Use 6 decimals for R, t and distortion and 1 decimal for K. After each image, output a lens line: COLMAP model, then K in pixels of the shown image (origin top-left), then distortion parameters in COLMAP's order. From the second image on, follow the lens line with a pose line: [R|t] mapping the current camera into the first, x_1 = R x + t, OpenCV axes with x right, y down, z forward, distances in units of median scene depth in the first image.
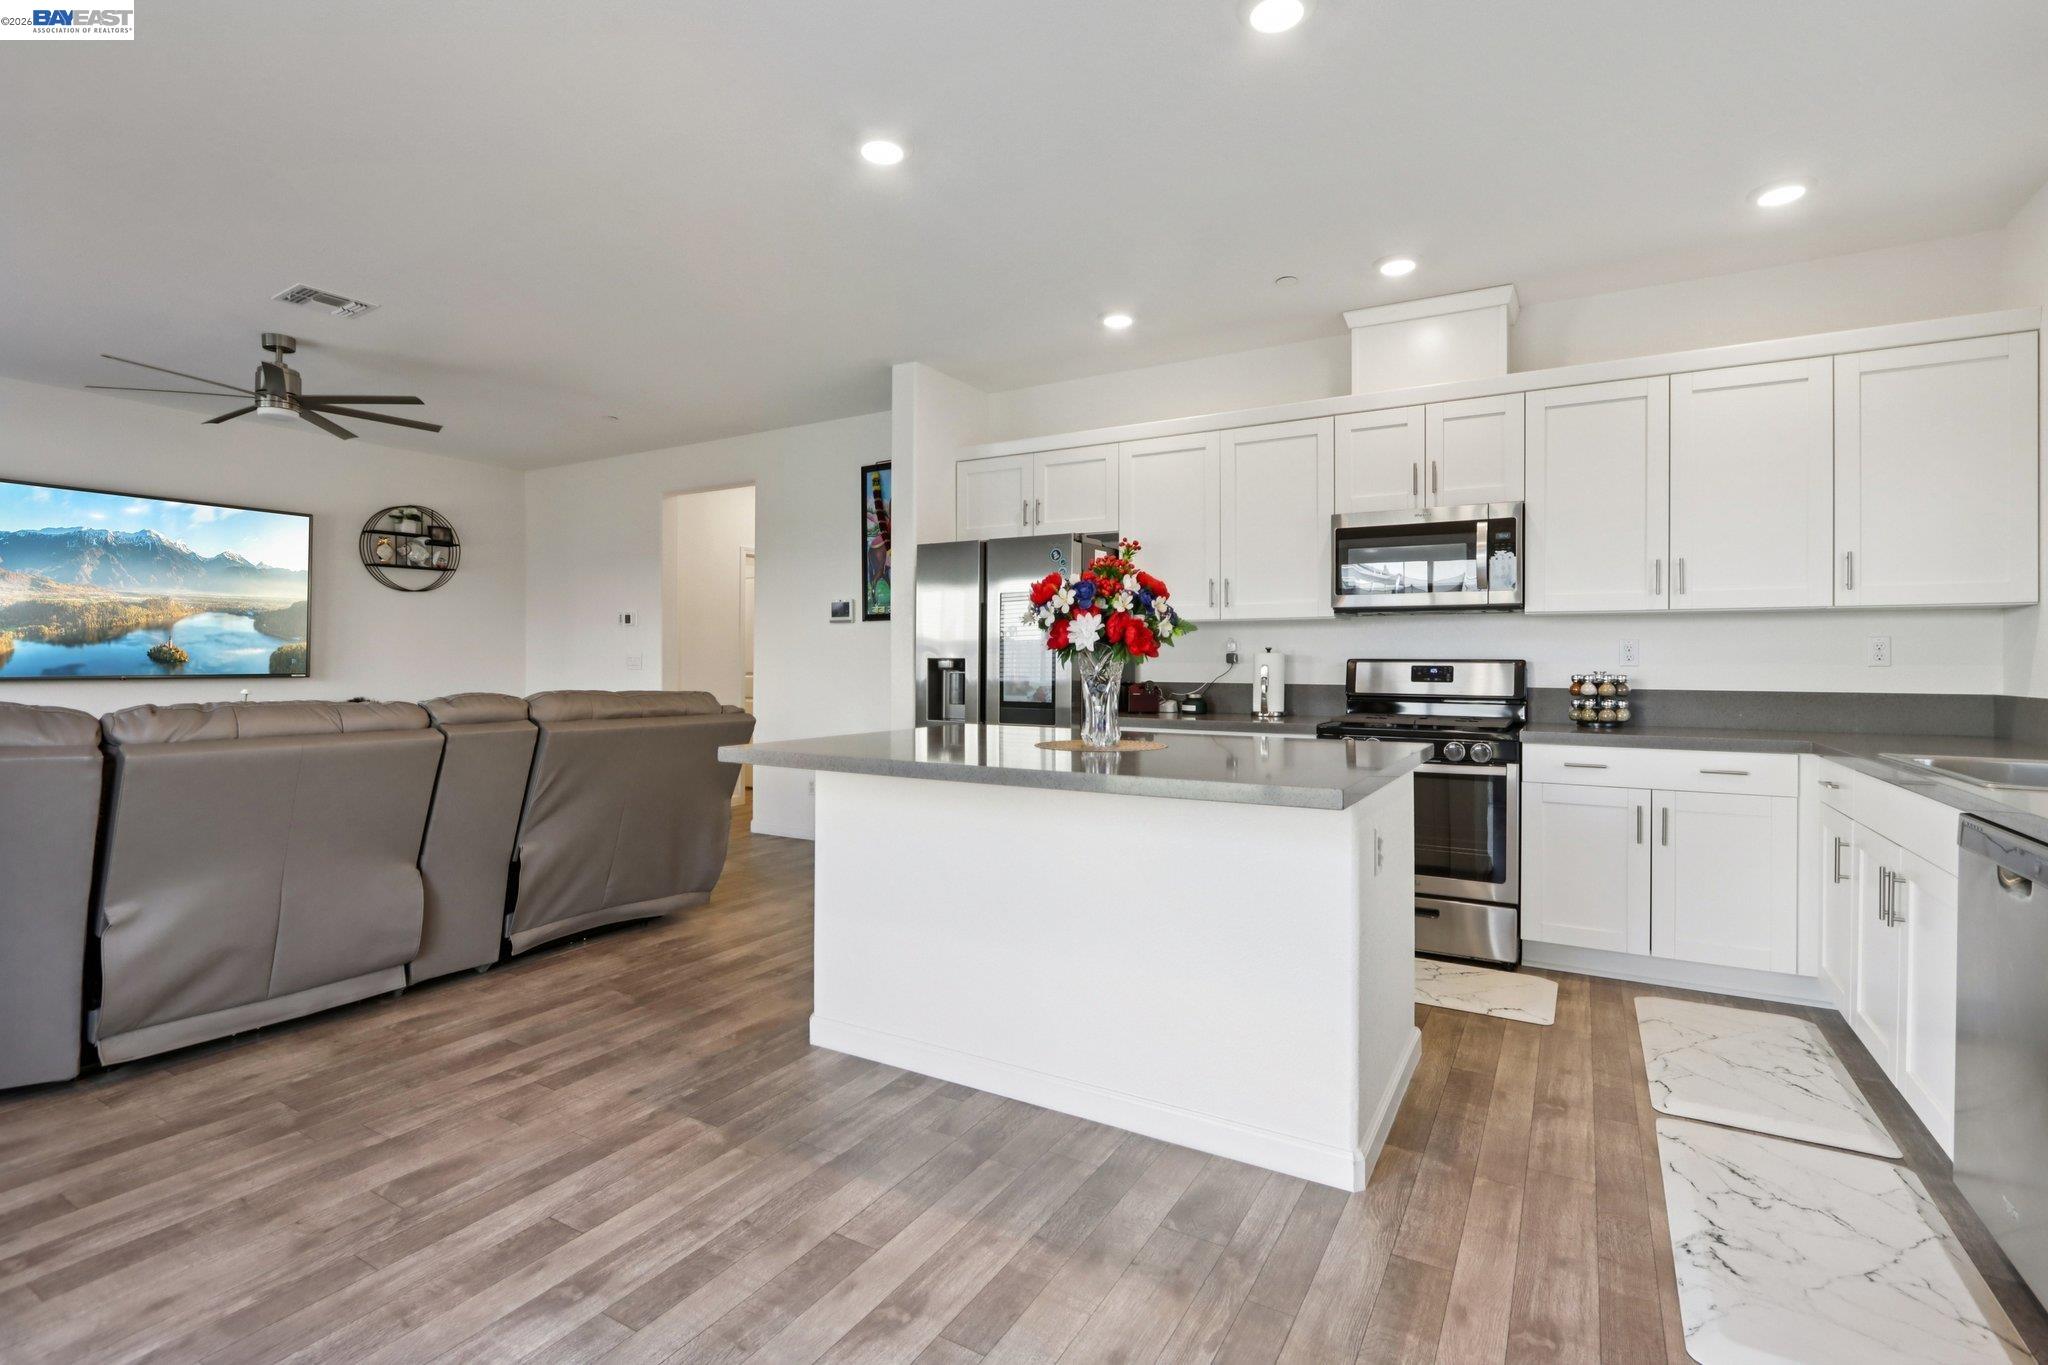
lens RADIAL K [[948.8, 0, 1033.2], [0, 948.8, 665.5], [0, 0, 1]] dist [-0.009918, 0.000244]
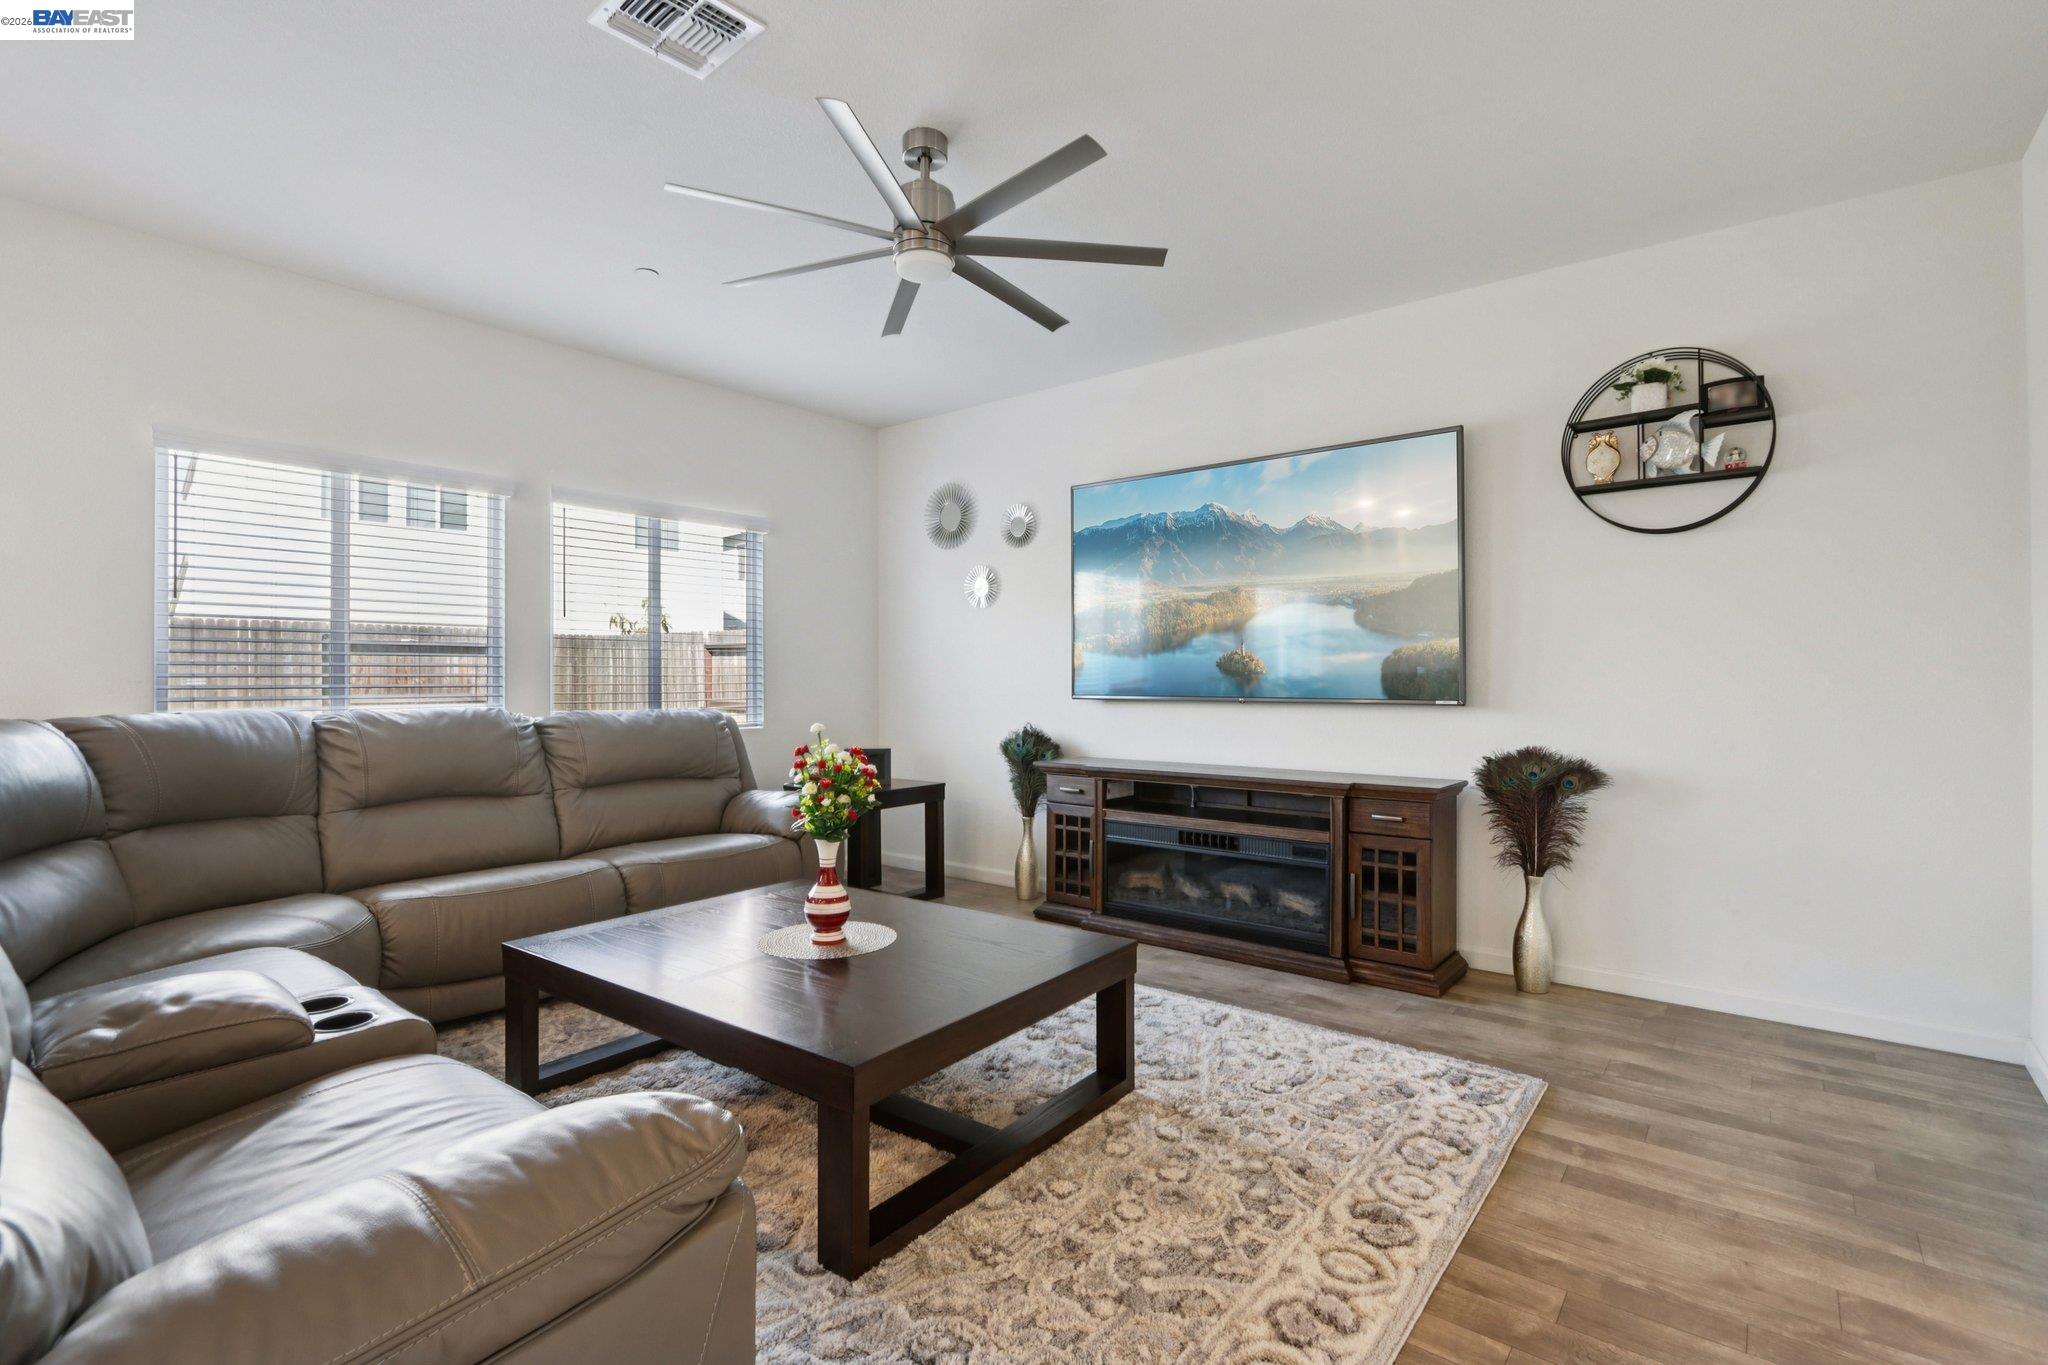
lens RADIAL K [[935.7, 0, 1051.9], [0, 935.7, 679.2], [0, 0, 1]] dist [-0.003241, -0.000195]
pose [[-0.140996, 0.001321, -0.990009, -0.263811], [-0.002198, 0.999996, 0.001647, -0.007647], [0.990008, 0.002408, -0.140992, 1.382519]]
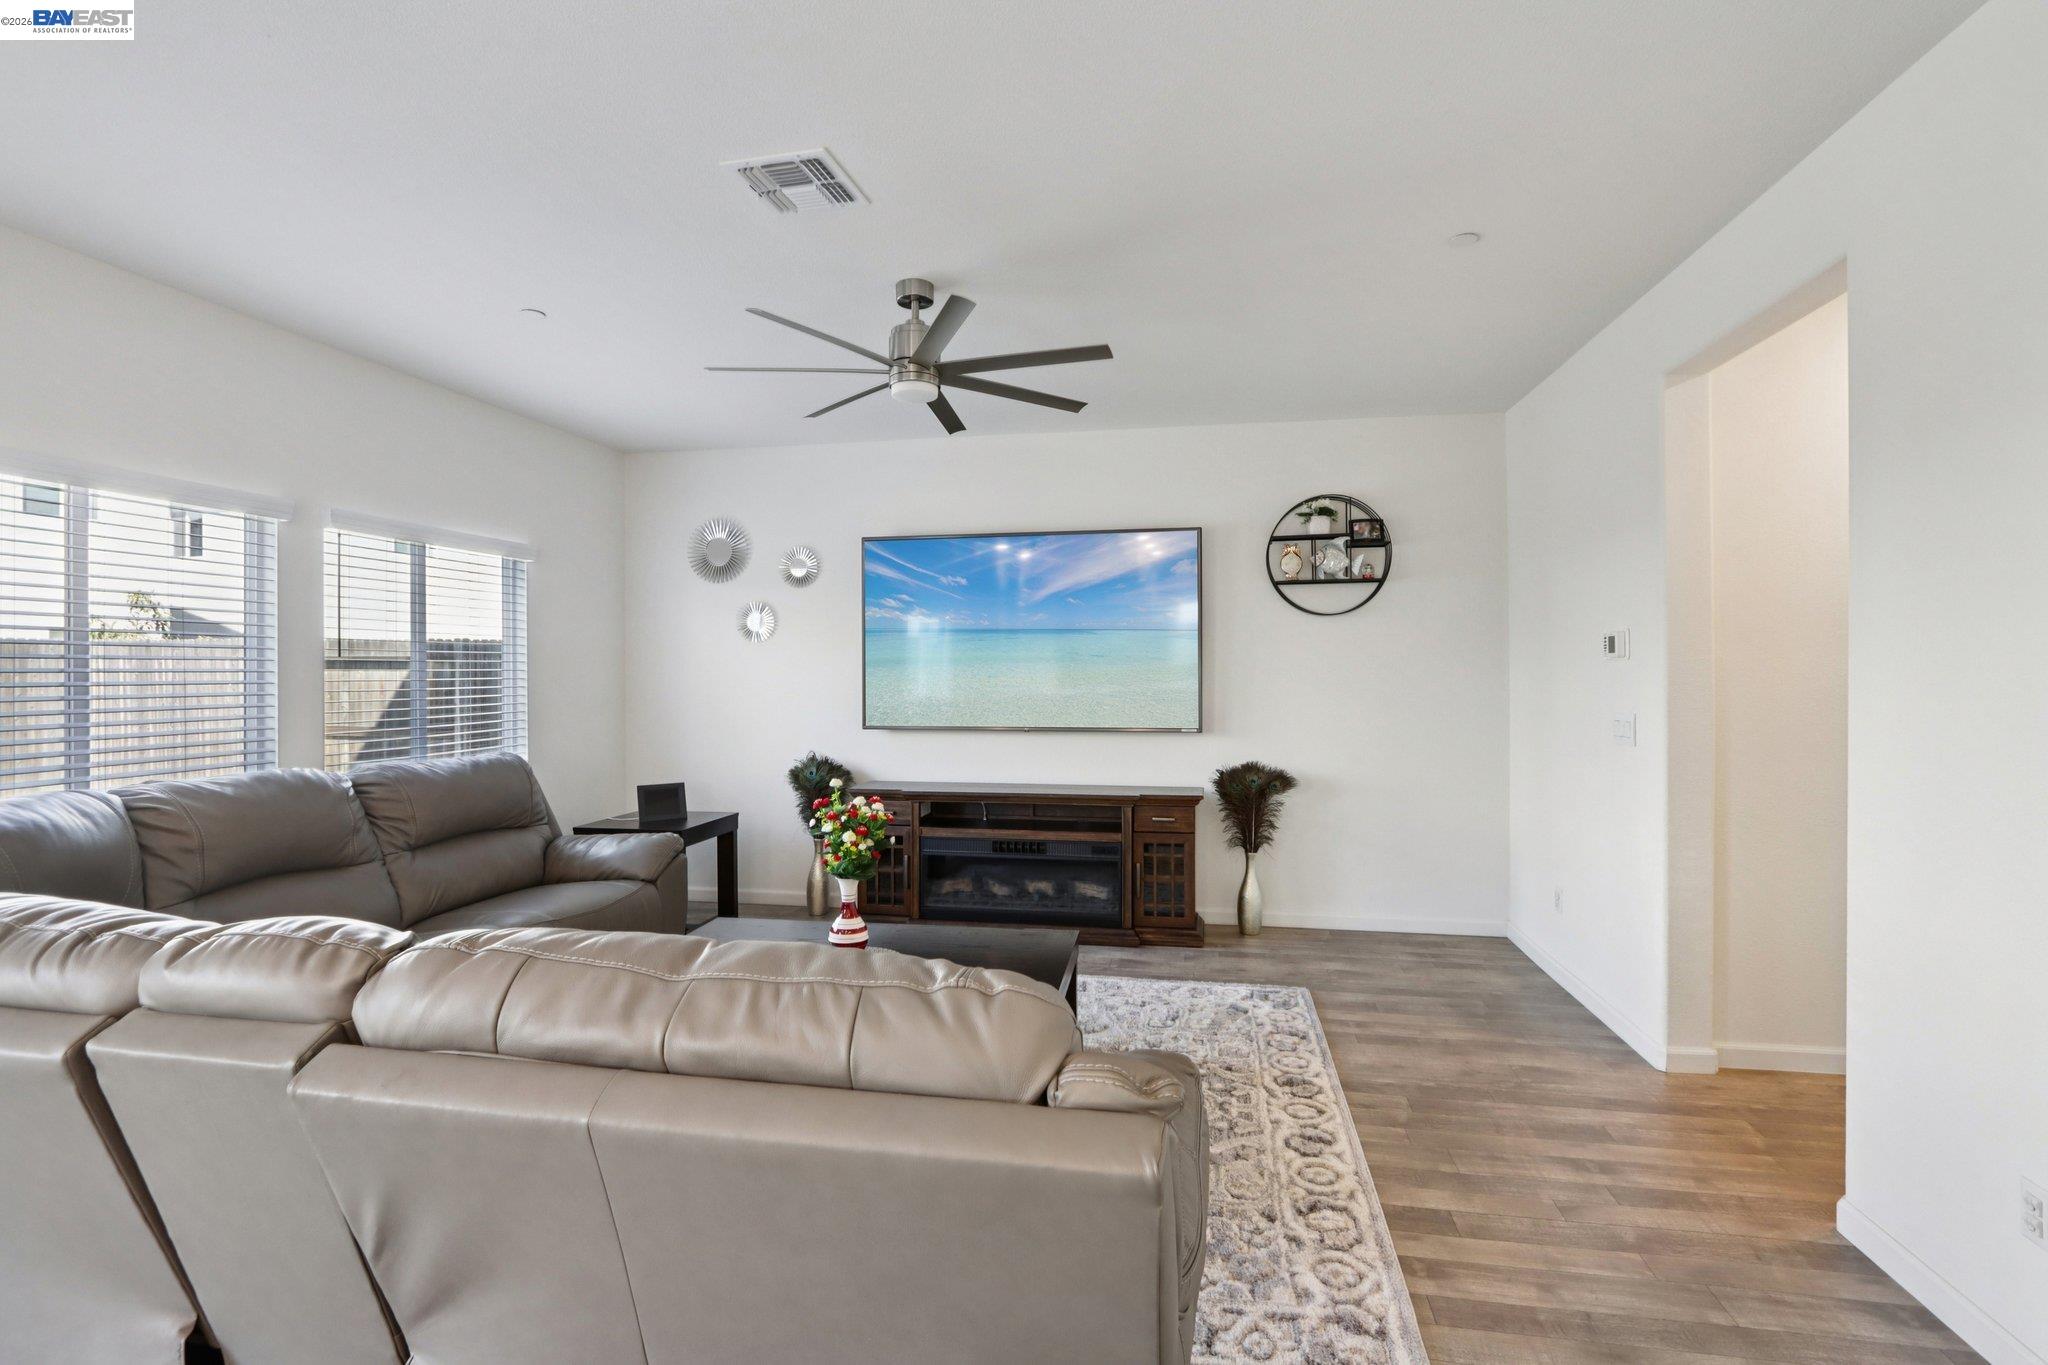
lens RADIAL K [[932.0, 0, 1034.9], [0, 932.0, 678.9], [0, 0, 1]] dist [-0.003004, 0.000175]
pose [[0.334870, 0.005396, -0.942249, -0.120553], [-0.000848, 0.999985, 0.005425, -0.061956], [0.942264, -0.001018, 0.334869, 1.009755]]
